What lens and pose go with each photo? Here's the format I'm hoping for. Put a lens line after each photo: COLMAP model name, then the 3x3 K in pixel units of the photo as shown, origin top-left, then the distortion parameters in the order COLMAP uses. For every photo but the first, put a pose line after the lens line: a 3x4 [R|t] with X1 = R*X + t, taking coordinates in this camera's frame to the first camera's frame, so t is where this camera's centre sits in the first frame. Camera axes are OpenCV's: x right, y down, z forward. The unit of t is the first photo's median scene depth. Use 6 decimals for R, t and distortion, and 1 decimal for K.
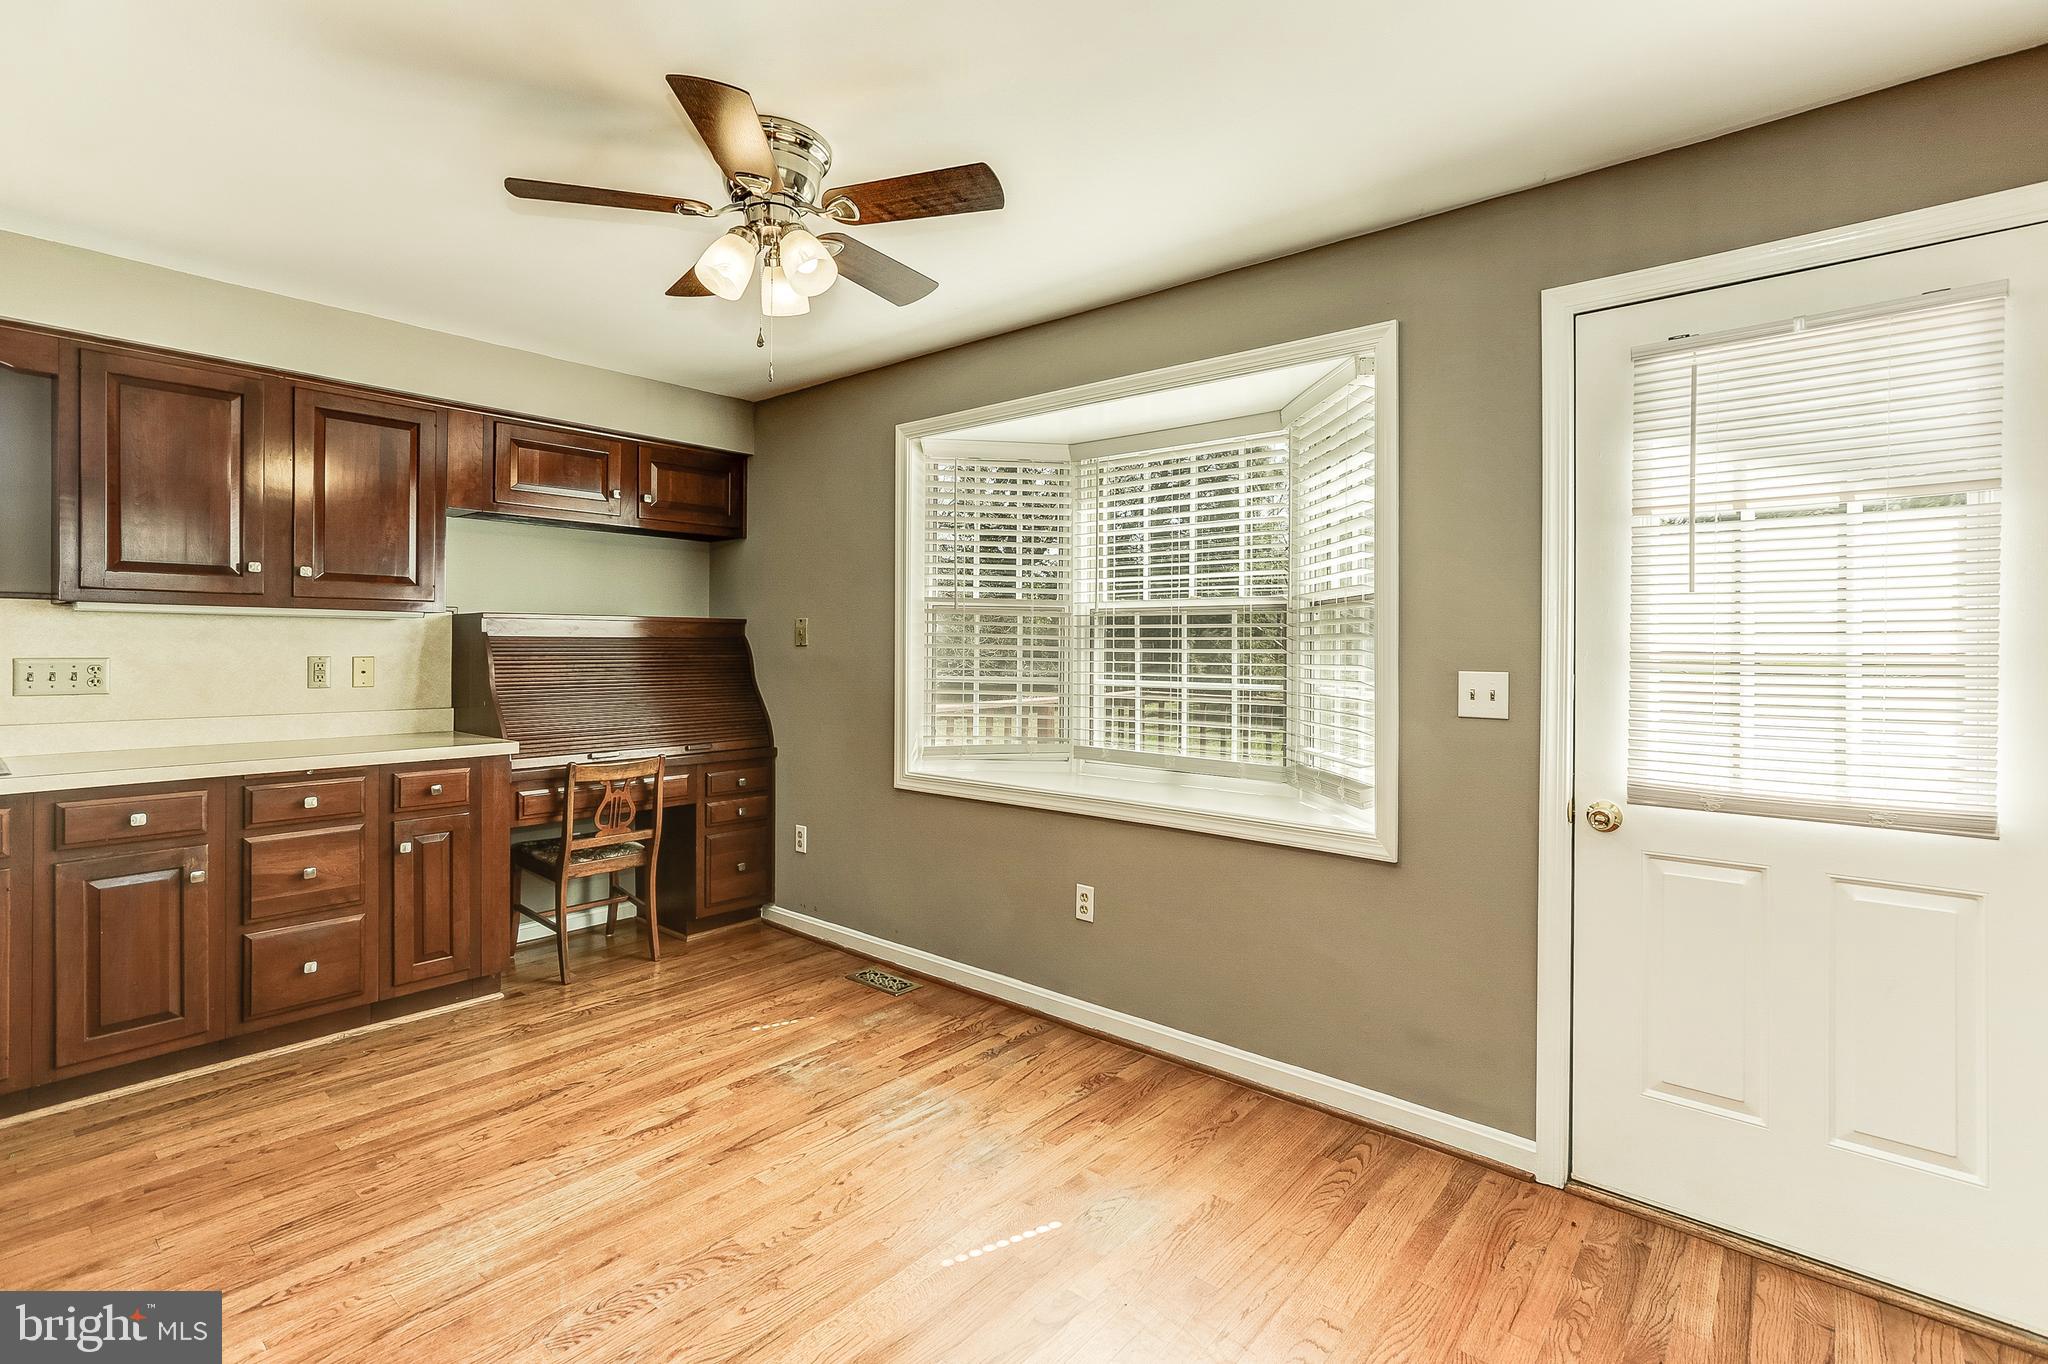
lens RADIAL K [[953.6, 0, 1000.9], [0, 953.6, 639.9], [0, 0, 1]] dist [-0.036422, 0.016157]
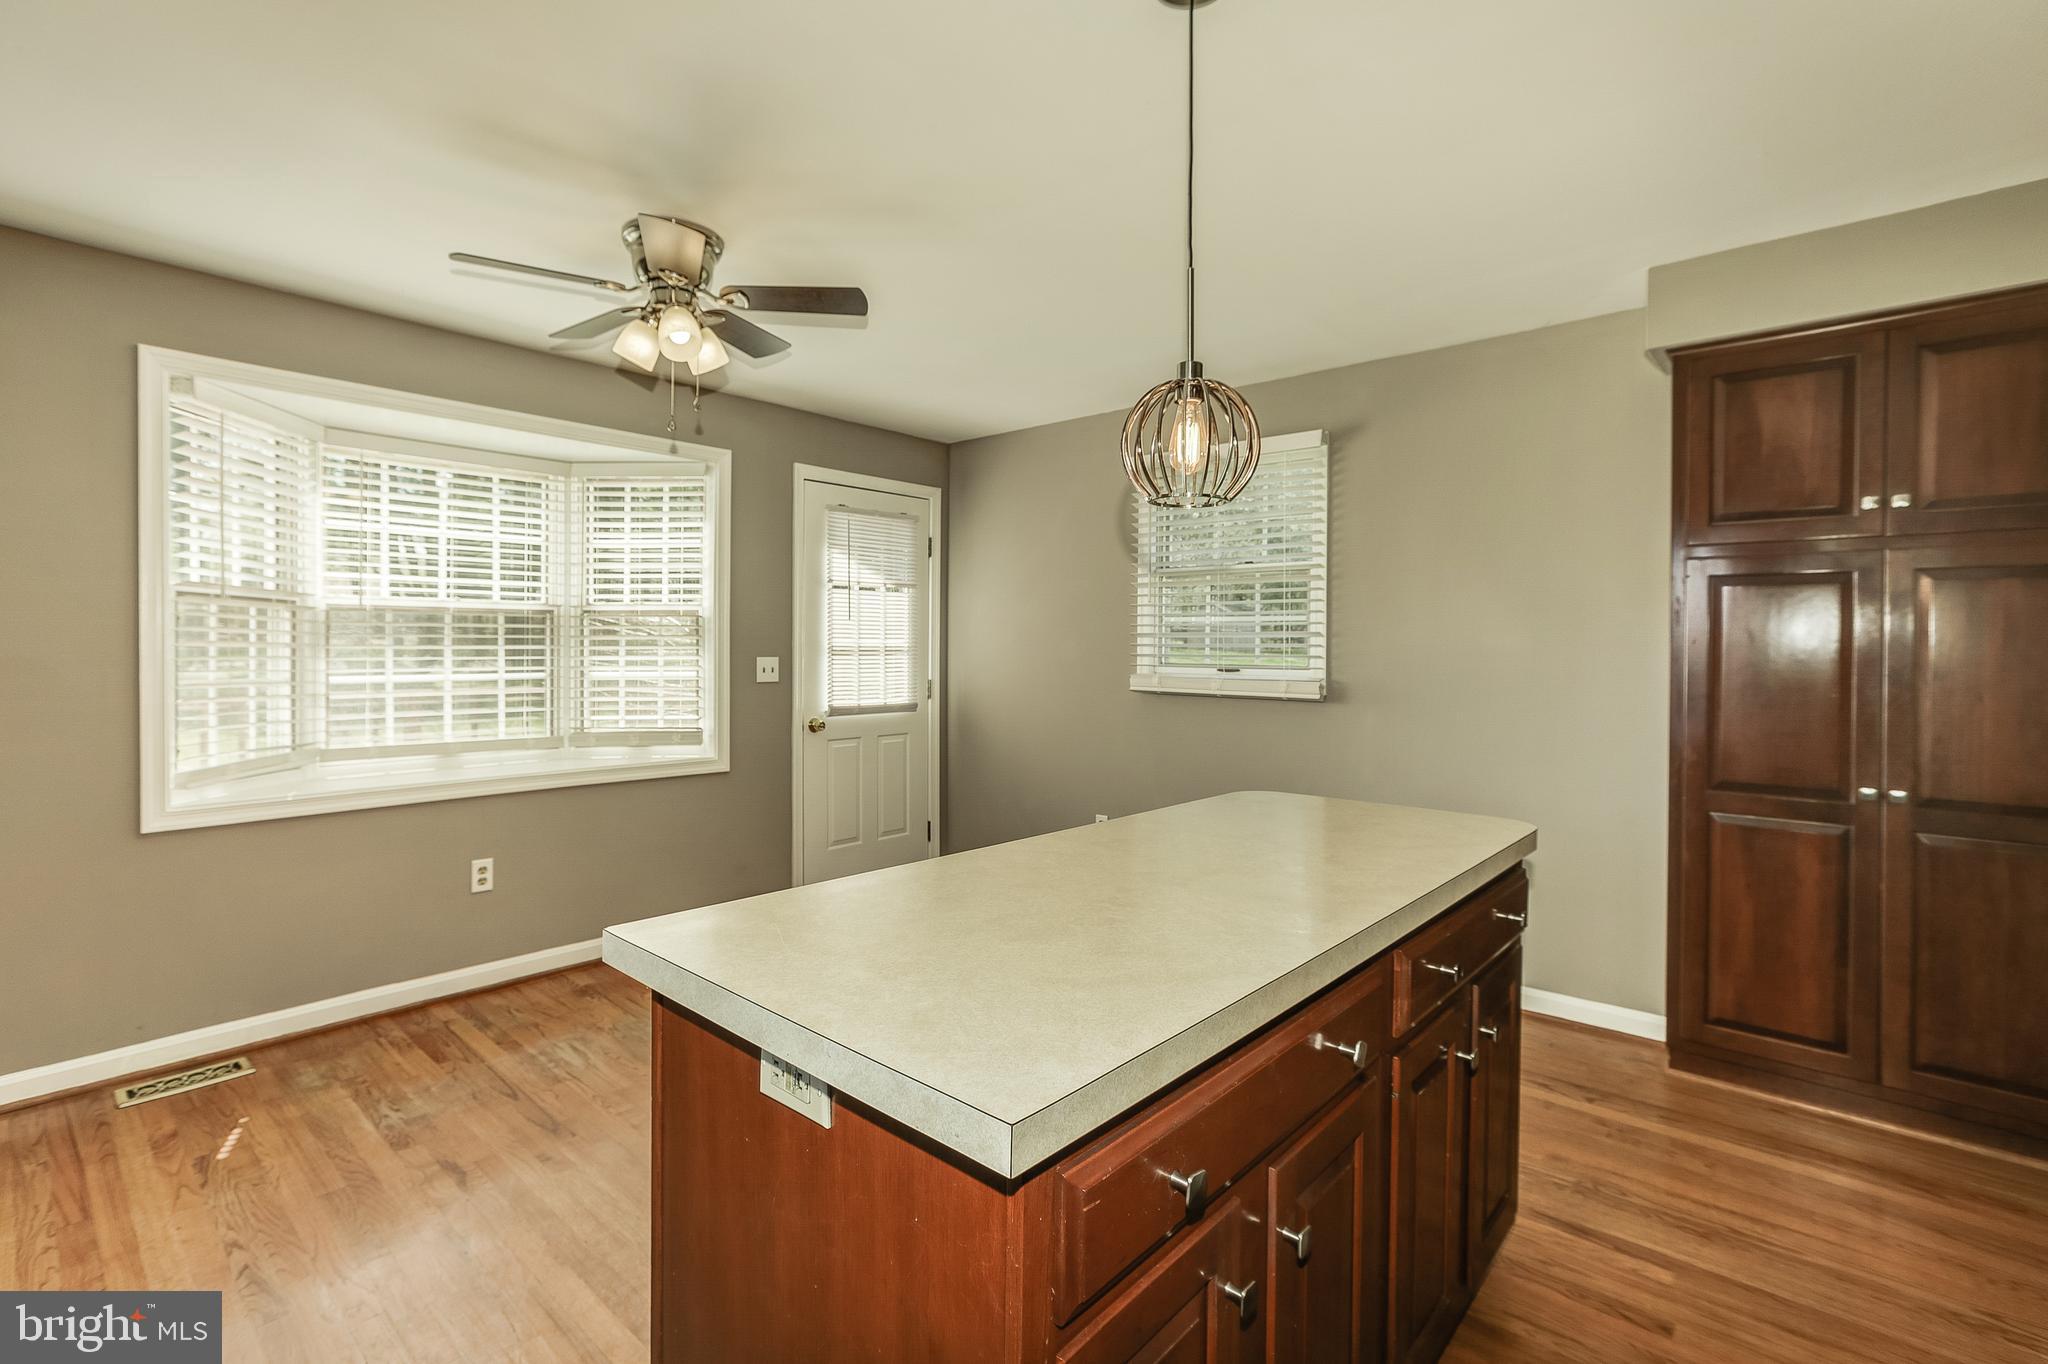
lens RADIAL K [[926.9, 0, 1009.9], [0, 926.9, 660.7], [0, 0, 1]] dist [0.003719, 0.000470]
pose [[0.012624, -0.017673, 0.999764, -1.021210], [-0.007655, 0.999813, 0.017771, 0.003342], [-0.999891, -0.007878, 0.012486, 0.391352]]
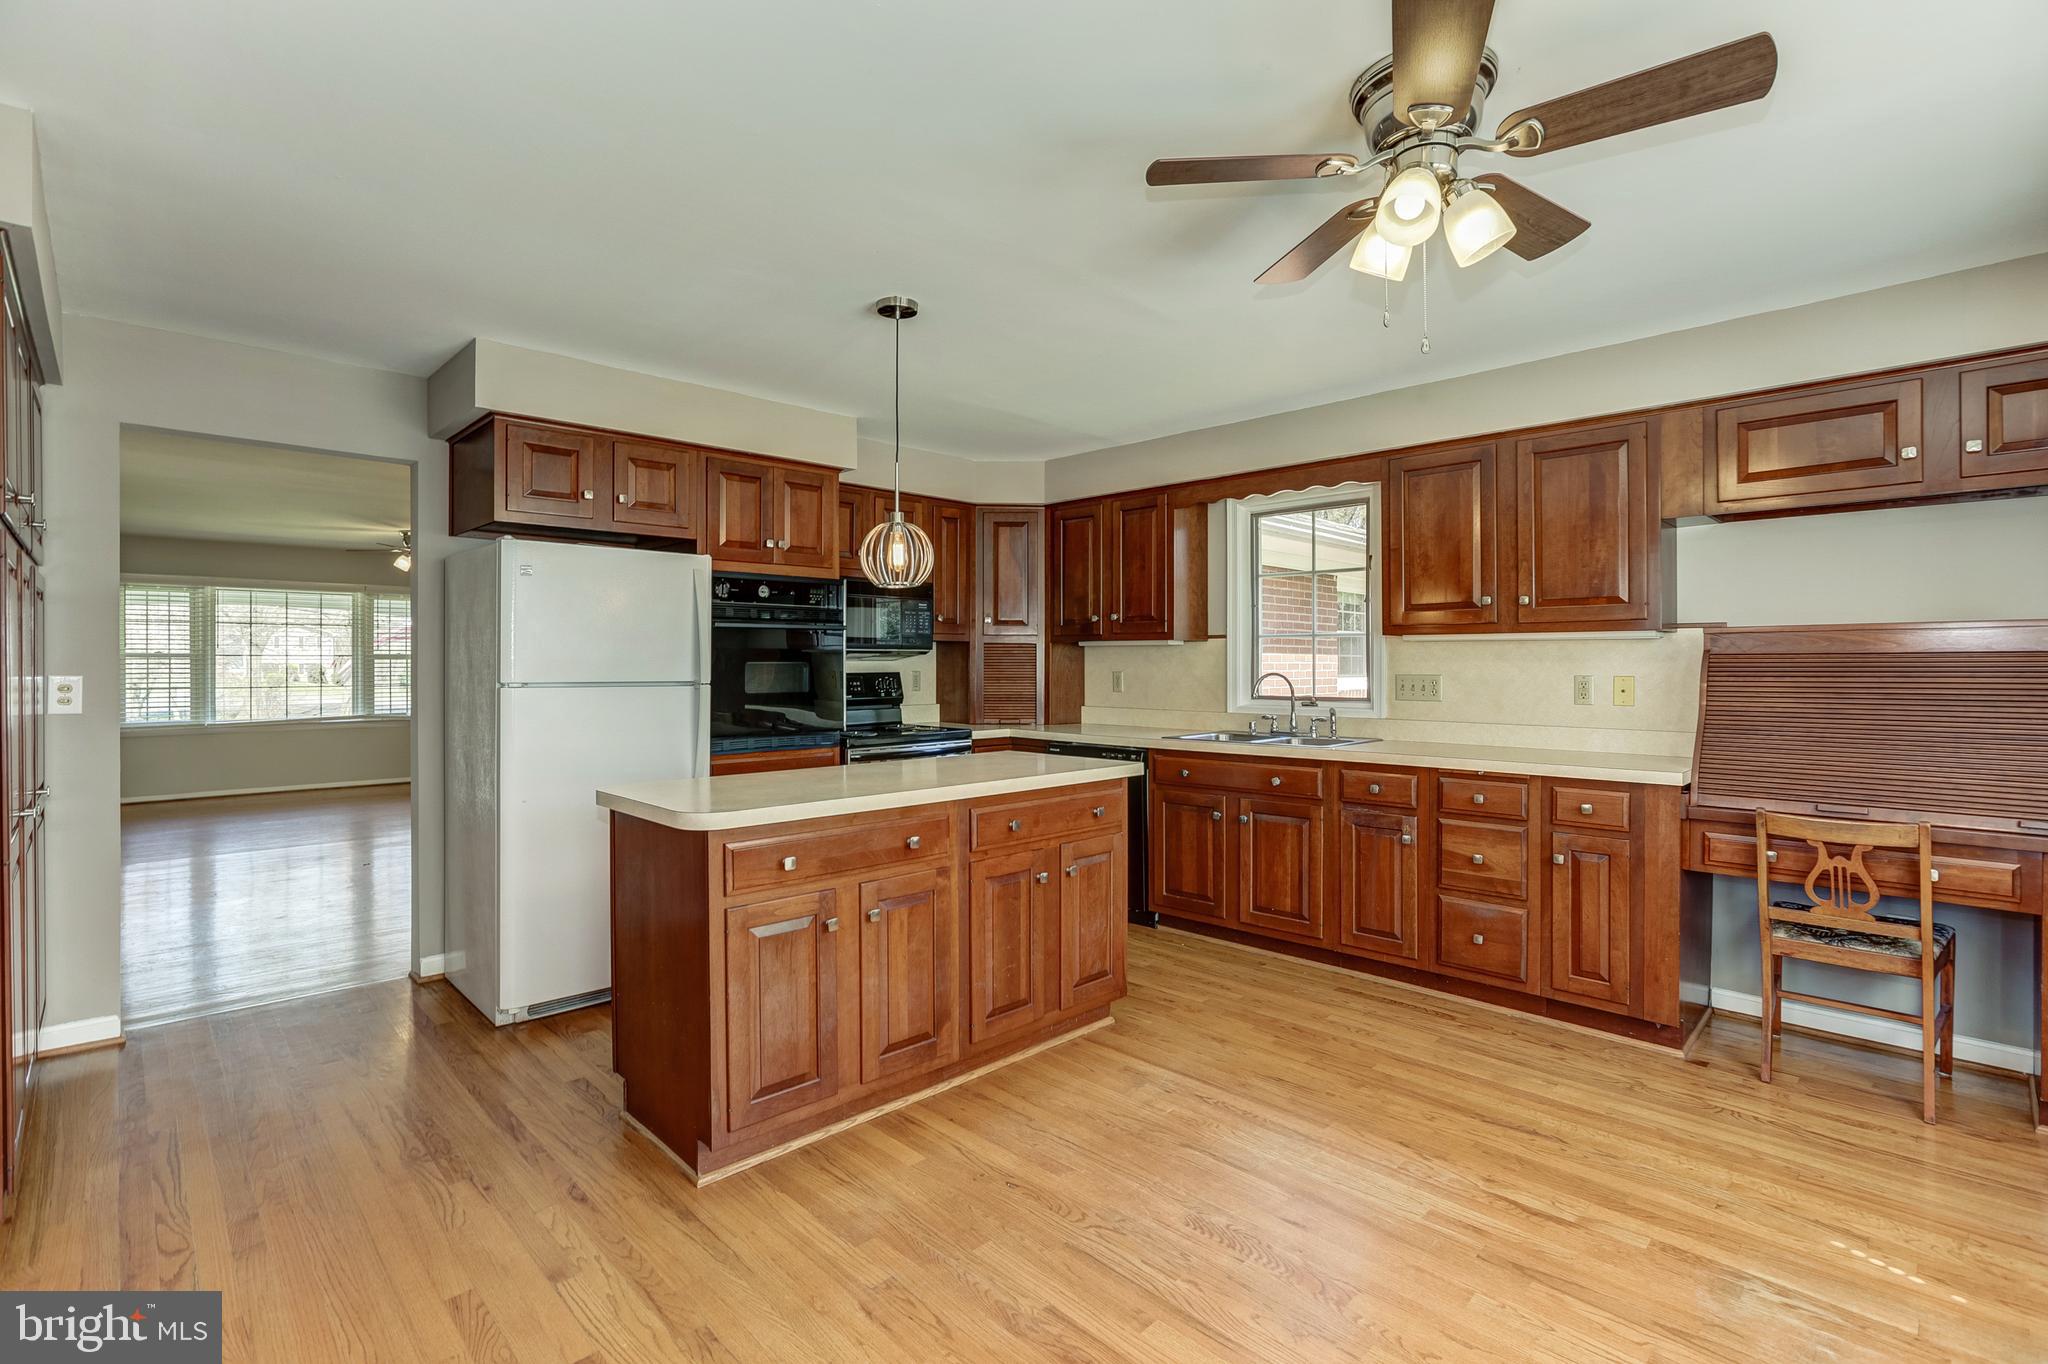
lens RADIAL K [[930.6, 0, 1026.8], [0, 930.6, 671.2], [0, 0, 1]] dist [0.002456, 0.000557]
pose [[-0.068924, 0.001036, -0.997621, 0.448314], [0.006692, 0.999977, 0.000576, 0.008688], [0.997599, -0.006636, -0.068929, 0.497902]]
